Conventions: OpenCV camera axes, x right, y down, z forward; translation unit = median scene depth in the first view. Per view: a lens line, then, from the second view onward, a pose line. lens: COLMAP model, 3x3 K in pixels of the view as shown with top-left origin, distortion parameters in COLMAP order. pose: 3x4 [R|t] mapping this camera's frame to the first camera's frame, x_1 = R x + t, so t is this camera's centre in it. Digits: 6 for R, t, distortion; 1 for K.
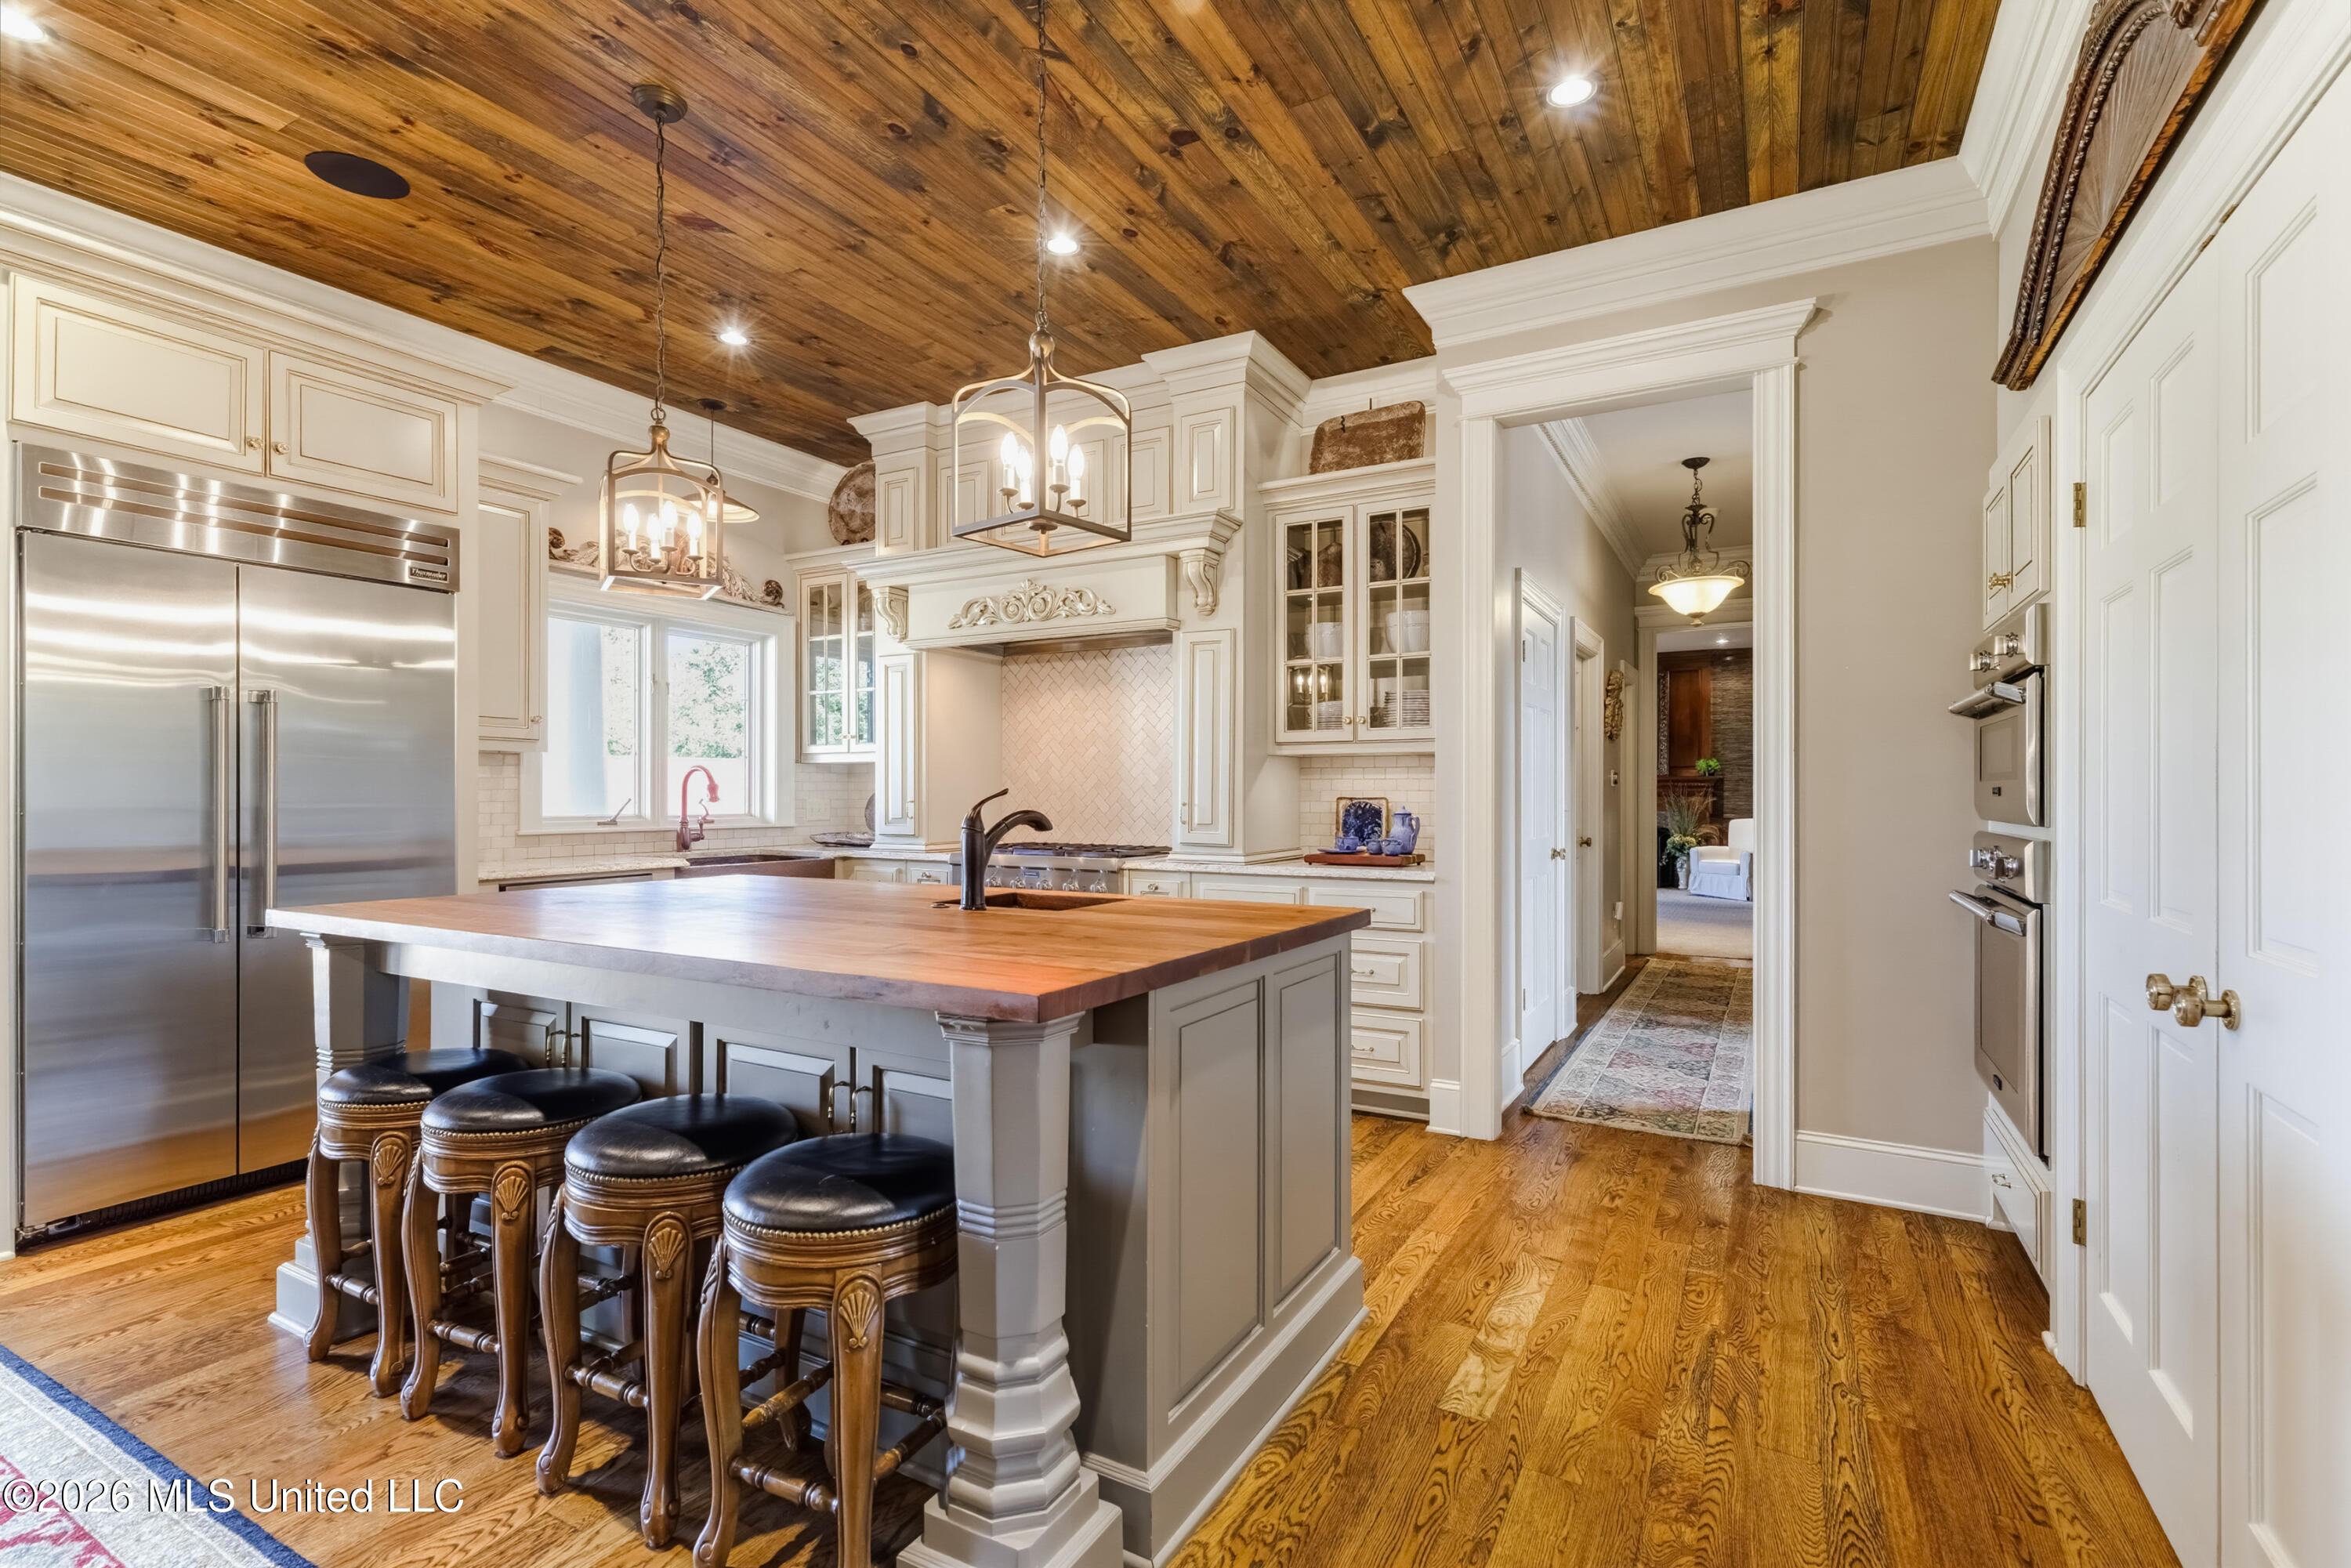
lens RADIAL K [[1085.8, 0, 1177.2], [0, 1085.8, 792.1], [0, 0, 1]] dist [0.000121, 0.000066]
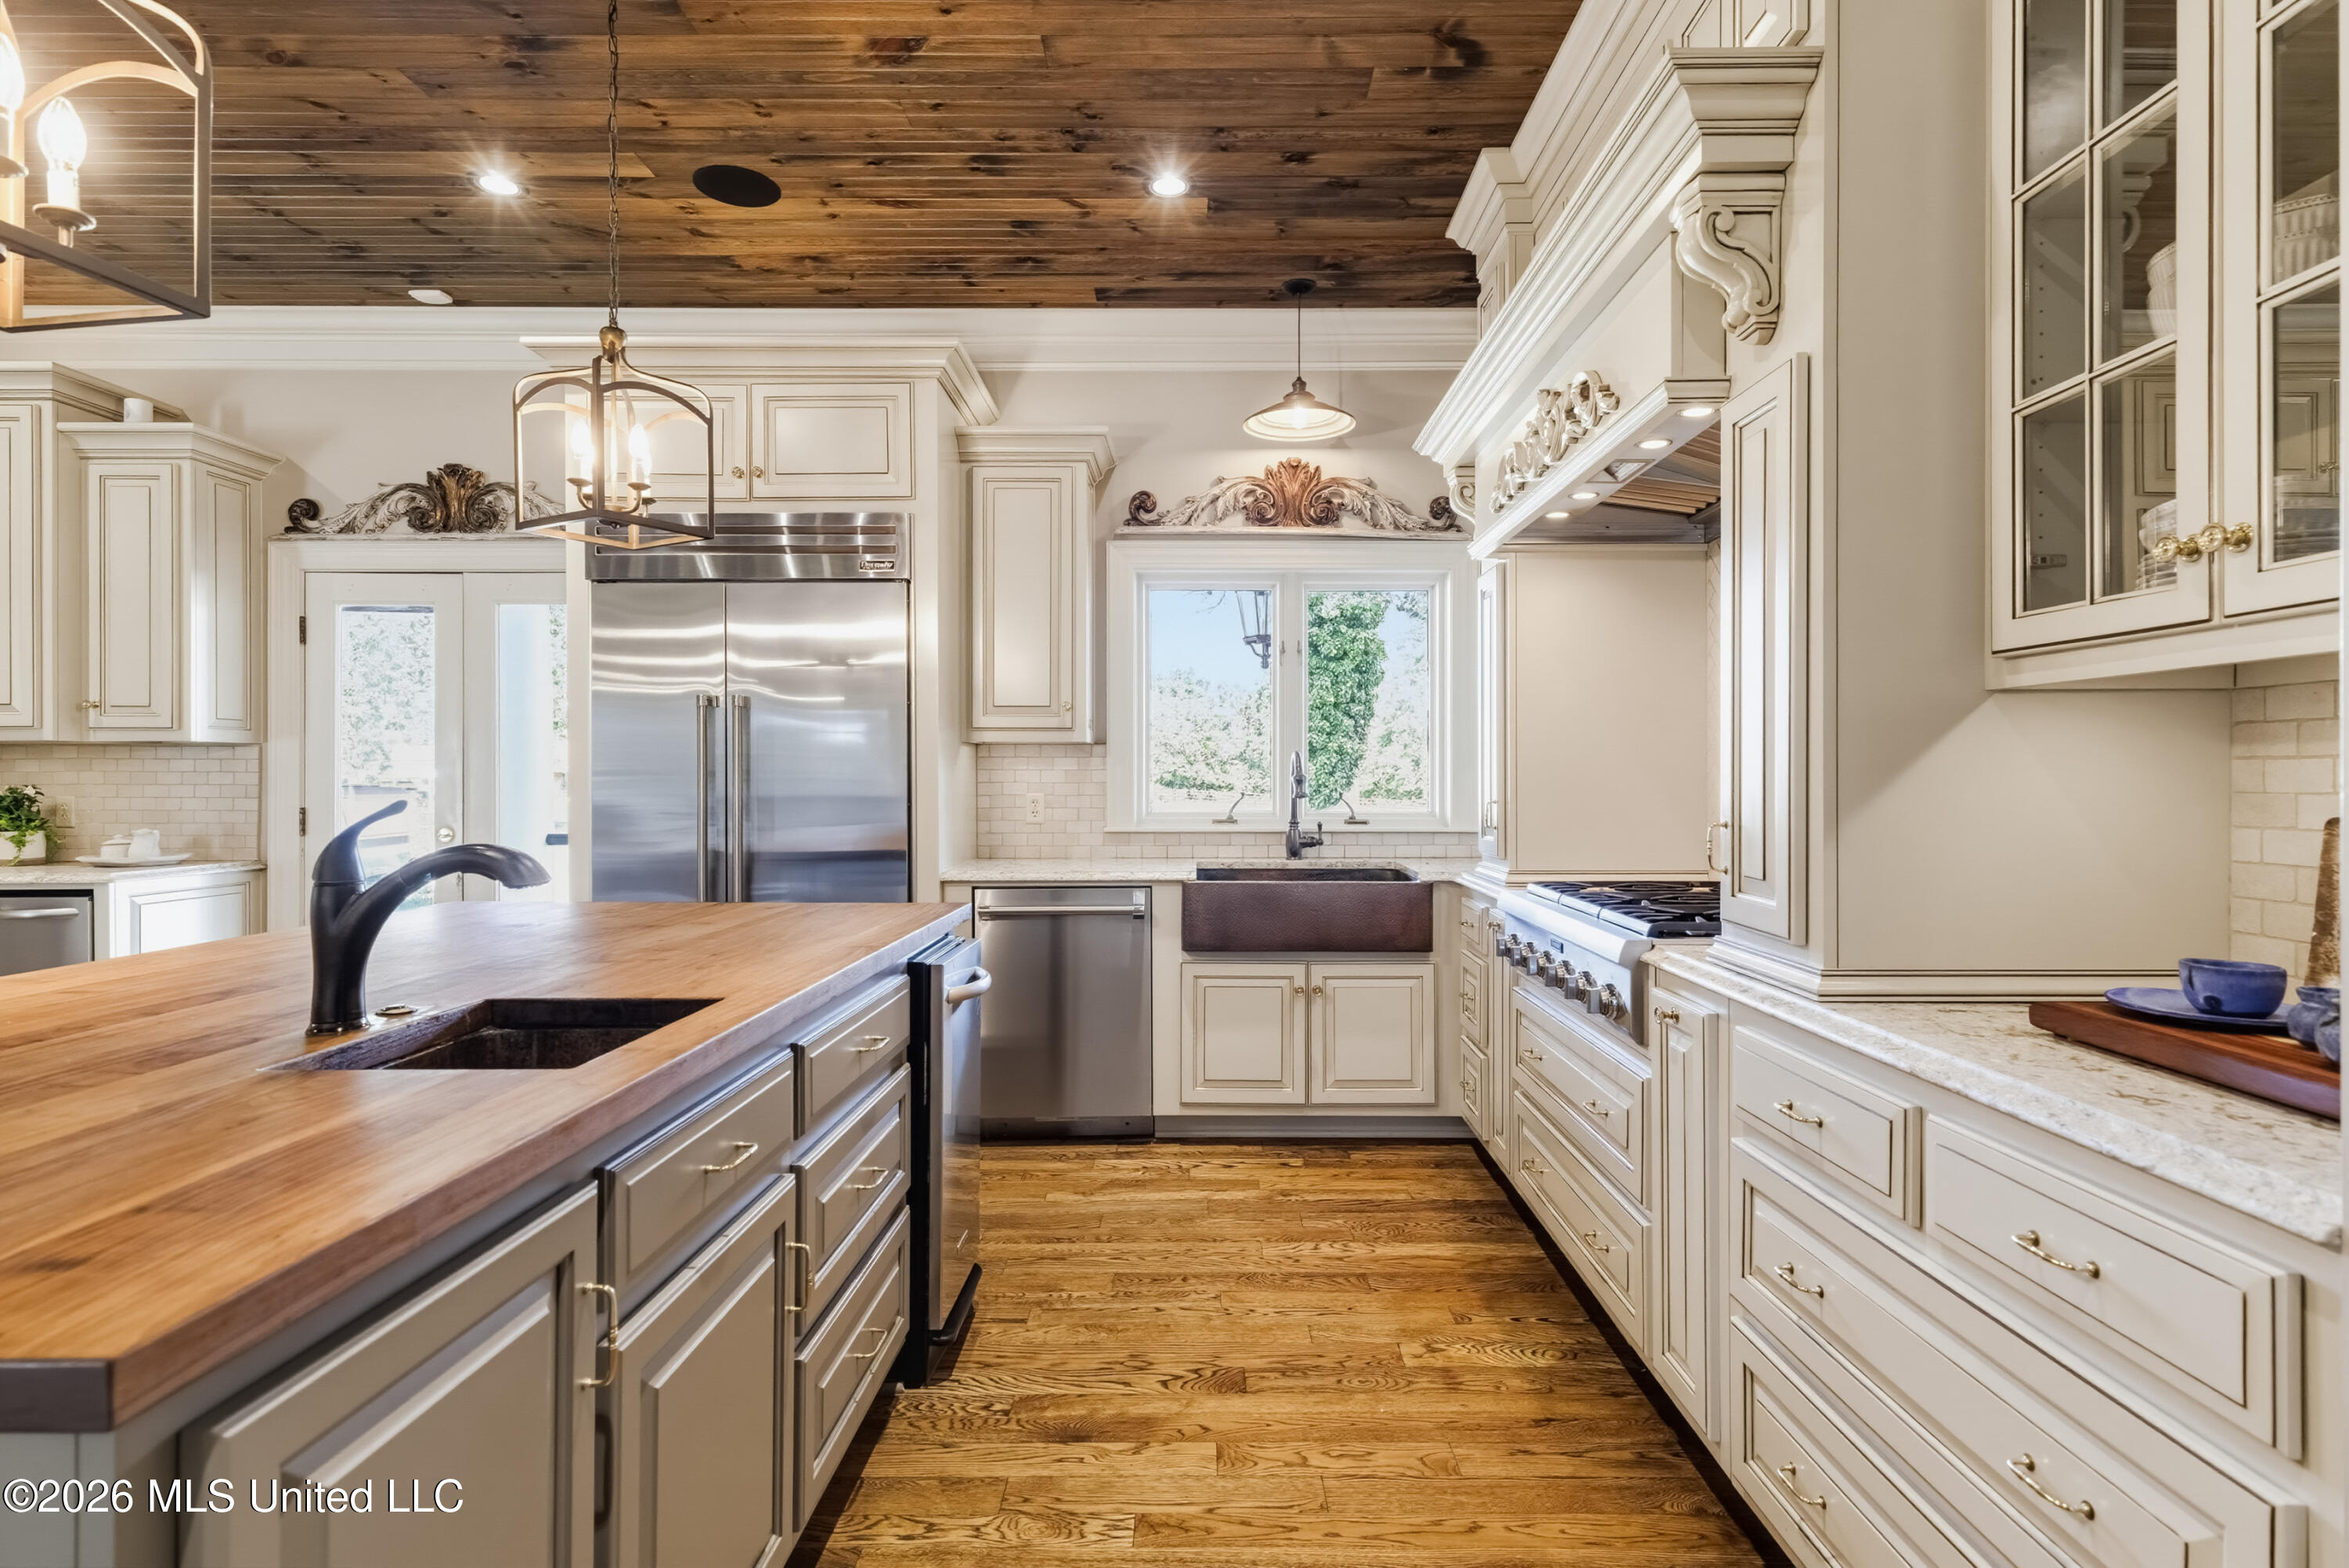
lens RADIAL K [[1134.5, 0, 1177.1], [0, 1134.5, 779.4], [0, 0, 1]] dist [0.000625, -0.000289]
pose [[0.487051, 0.000355, -0.873374, 0.289365], [0.002537, 0.999995, 0.001821, -0.007246], [0.873370, -0.003103, 0.487047, 0.635130]]
